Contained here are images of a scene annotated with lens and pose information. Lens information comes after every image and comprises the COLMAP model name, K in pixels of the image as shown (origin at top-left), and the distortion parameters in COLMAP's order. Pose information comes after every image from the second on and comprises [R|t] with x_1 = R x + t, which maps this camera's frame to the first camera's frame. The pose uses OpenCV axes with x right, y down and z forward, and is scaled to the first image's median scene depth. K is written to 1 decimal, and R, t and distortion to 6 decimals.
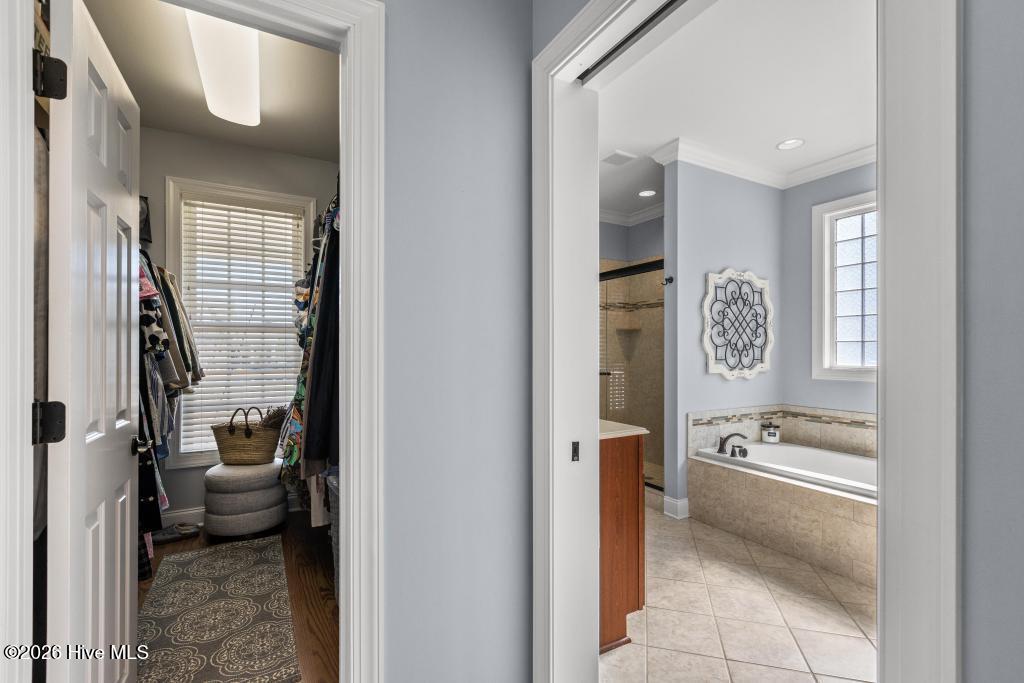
lens RADIAL K [[459.5, 0, 518.0], [0, 459.5, 346.8], [0, 0, 1]] dist [0.006399, -0.000069]
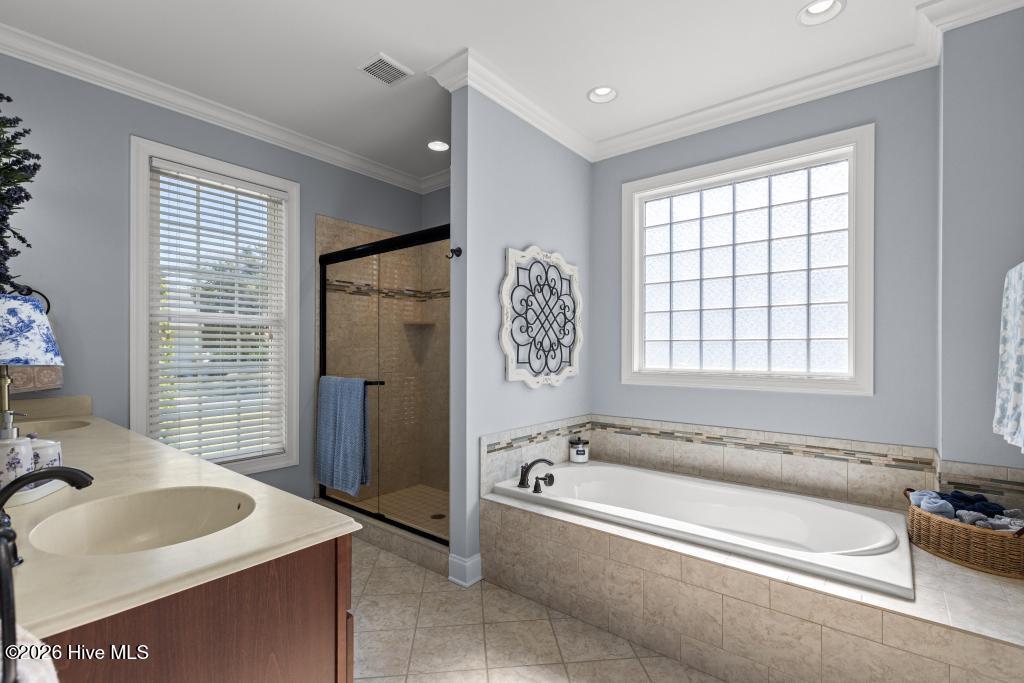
lens RADIAL K [[459.5, 0, 518.0], [0, 459.5, 346.8], [0, 0, 1]] dist [0.006399, -0.000069]
pose [[0.928443, 0.004265, 0.371449, 0.144590], [-0.003975, 0.999991, -0.001545, 0.002464], [-0.371453, -0.000042, 0.928452, 0.285355]]
